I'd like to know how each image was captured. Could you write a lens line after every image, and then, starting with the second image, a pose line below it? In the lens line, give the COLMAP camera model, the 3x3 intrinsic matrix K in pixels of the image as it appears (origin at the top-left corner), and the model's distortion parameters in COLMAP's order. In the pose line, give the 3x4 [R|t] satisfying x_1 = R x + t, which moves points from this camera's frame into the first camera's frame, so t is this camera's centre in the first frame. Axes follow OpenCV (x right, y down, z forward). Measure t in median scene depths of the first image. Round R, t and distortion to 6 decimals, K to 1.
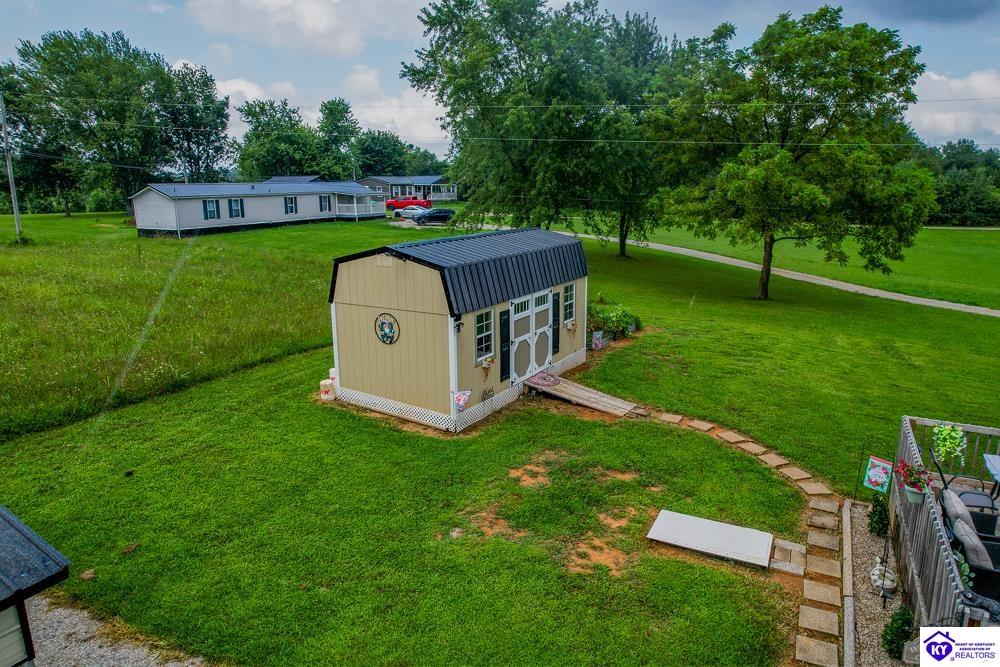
lens RADIAL K [[650.8, 0, 509.6], [0, 650.8, 331.0], [0, 0, 1]] dist [-0.082121, 0.076930]
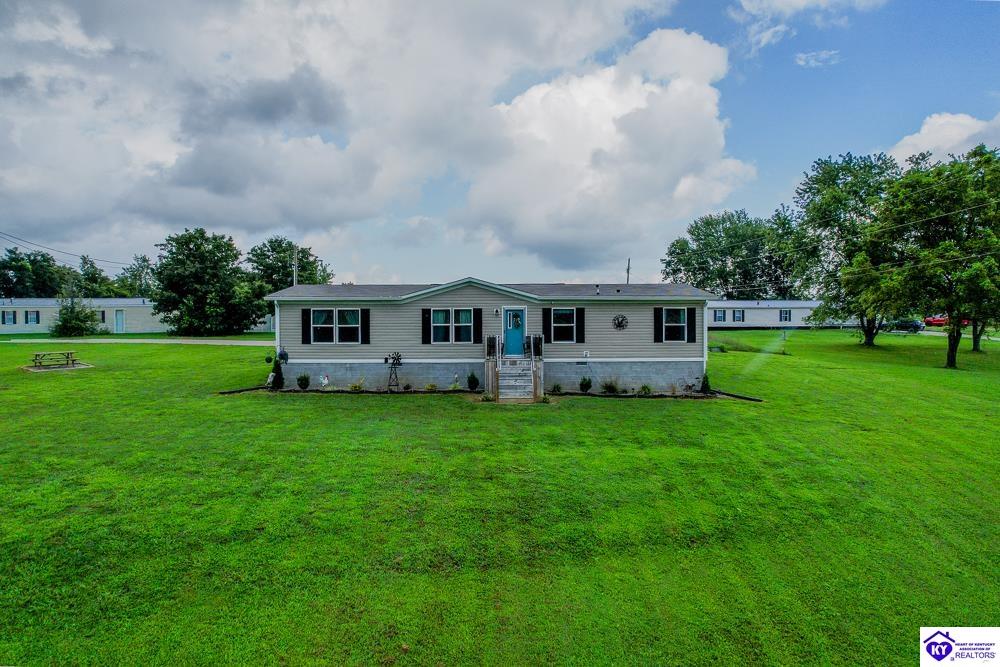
lens RADIAL K [[650.8, 0, 509.6], [0, 650.8, 331.0], [0, 0, 1]] dist [-0.082121, 0.076930]
pose [[0.480615, 0.010108, -0.876873, 0.708293], [-0.194709, 0.976204, -0.095468, 0.107353], [0.855042, 0.216619, 0.471147, -0.217645]]
